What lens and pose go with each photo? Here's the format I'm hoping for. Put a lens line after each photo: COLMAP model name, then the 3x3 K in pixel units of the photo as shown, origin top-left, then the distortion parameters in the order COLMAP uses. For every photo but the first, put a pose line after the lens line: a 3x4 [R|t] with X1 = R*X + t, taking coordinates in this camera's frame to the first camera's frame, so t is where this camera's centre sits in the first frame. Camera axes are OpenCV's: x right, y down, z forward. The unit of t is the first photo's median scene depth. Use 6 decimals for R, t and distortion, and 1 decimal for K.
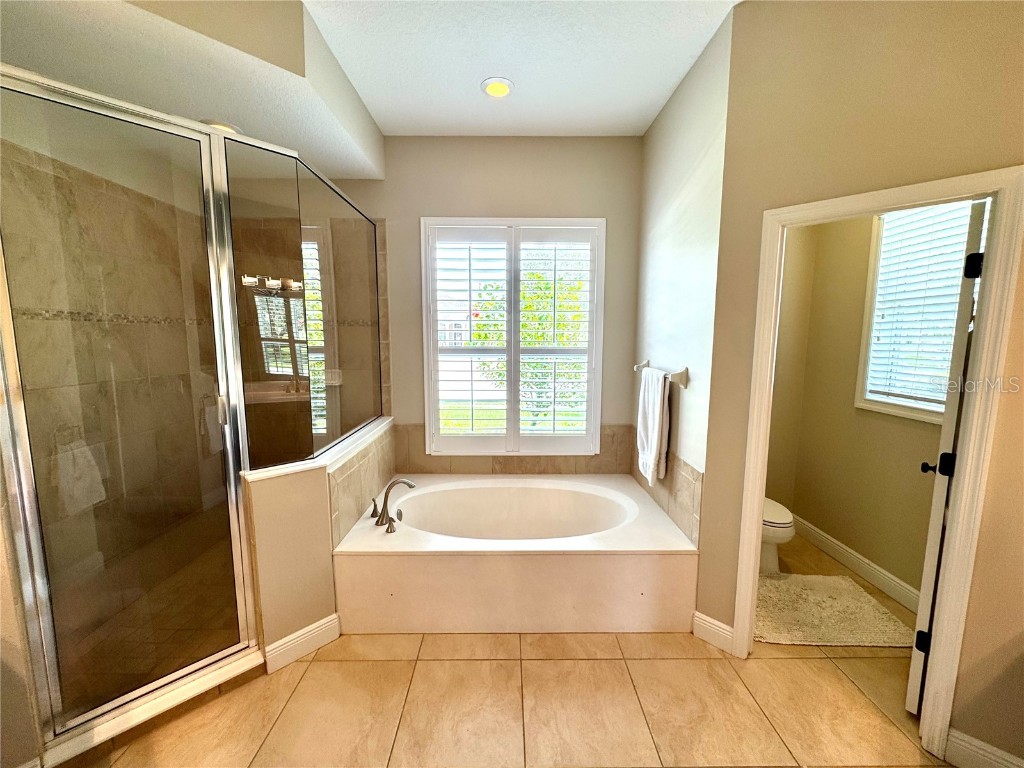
lens RADIAL K [[407.4, 0, 512.0], [0, 407.4, 384.0], [0, 0, 1]] dist [-0.002565, 0.000197]
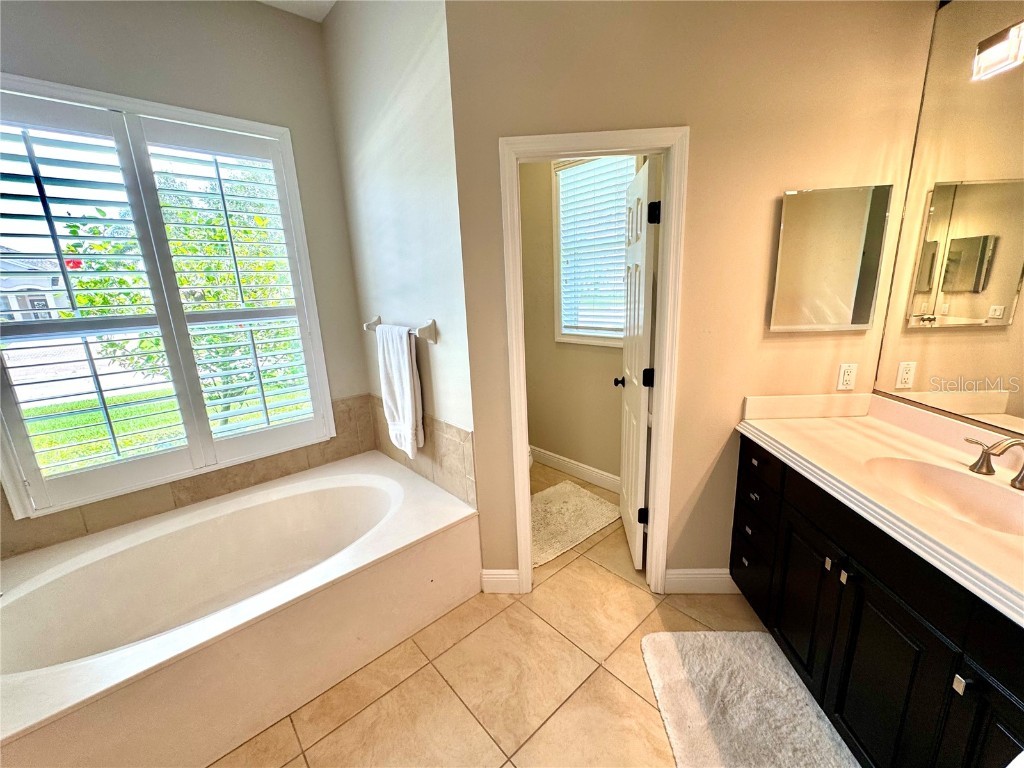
lens RADIAL K [[407.4, 0, 512.0], [0, 407.4, 384.0], [0, 0, 1]] dist [-0.002565, 0.000197]
pose [[0.750085, -0.186649, 0.634456, -0.026474], [0.121865, 0.981928, 0.144797, -0.009636], [-0.650016, -0.031292, 0.759276, 0.189330]]
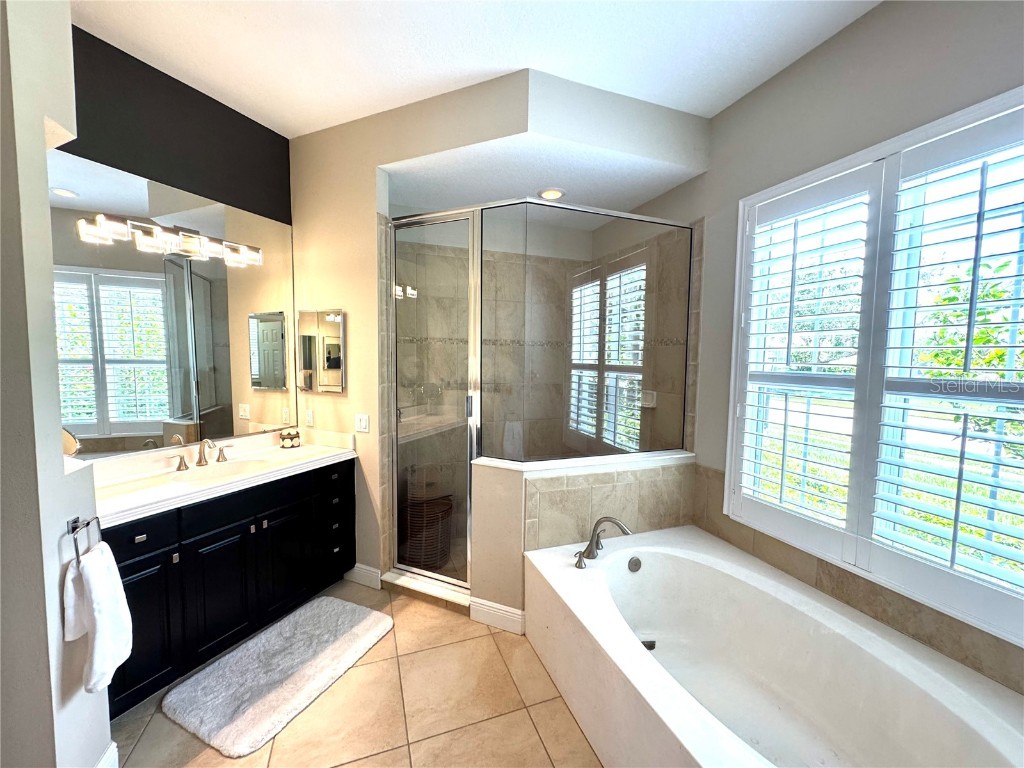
lens RADIAL K [[407.4, 0, 512.0], [0, 407.4, 384.0], [0, 0, 1]] dist [-0.002565, 0.000197]
pose [[0.335171, 0.067121, -0.939763, 0.444161], [-0.116670, 0.992739, 0.029294, -0.052034], [0.934906, 0.099824, 0.340568, 0.456646]]
